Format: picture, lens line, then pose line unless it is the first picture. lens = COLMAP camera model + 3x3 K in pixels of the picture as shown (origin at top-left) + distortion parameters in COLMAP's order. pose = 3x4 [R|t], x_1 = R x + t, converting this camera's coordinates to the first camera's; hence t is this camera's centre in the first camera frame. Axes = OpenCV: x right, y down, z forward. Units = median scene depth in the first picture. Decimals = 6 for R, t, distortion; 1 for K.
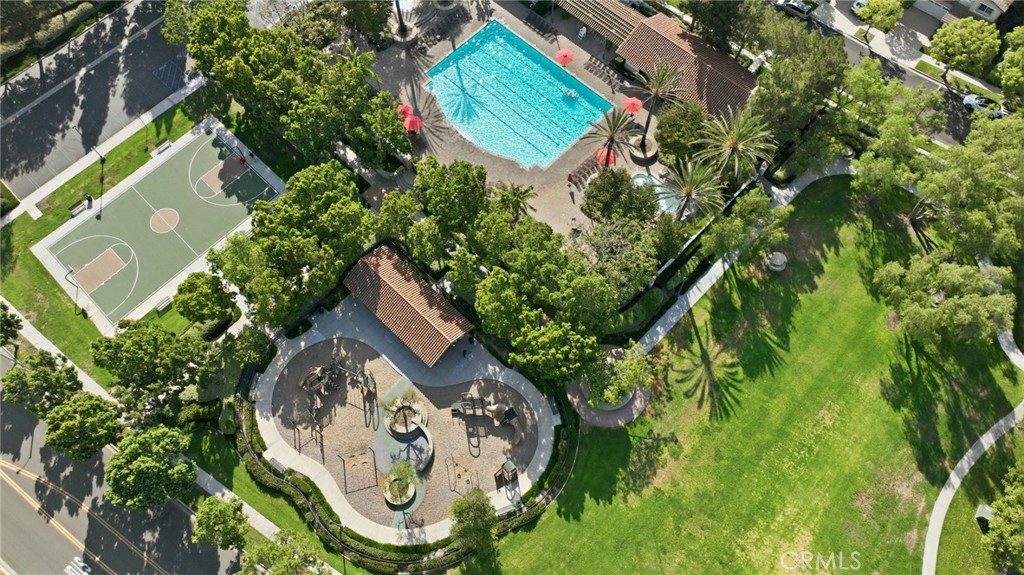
lens RADIAL K [[725.4, 0, 514.1], [0, 725.4, 289.7], [0, 0, 1]] dist [-0.000332, 0.013186]
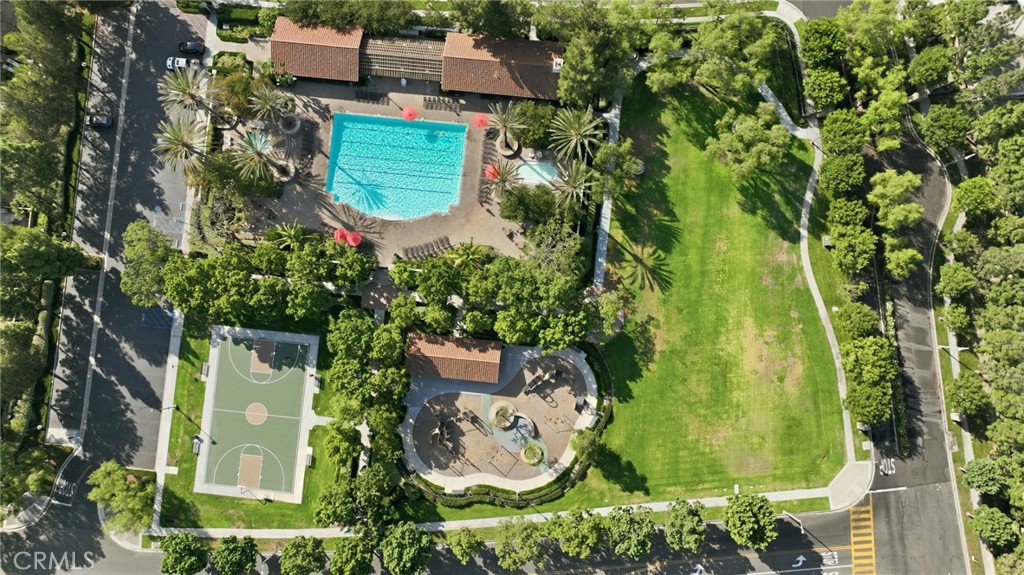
lens RADIAL K [[725.4, 0, 514.1], [0, 725.4, 289.7], [0, 0, 1]] dist [-0.000332, 0.013186]
pose [[0.784165, -0.619752, 0.031524, -0.016583], [0.567634, 0.736895, 0.367120, -0.529450], [-0.250753, -0.269989, 0.929639, -0.315235]]
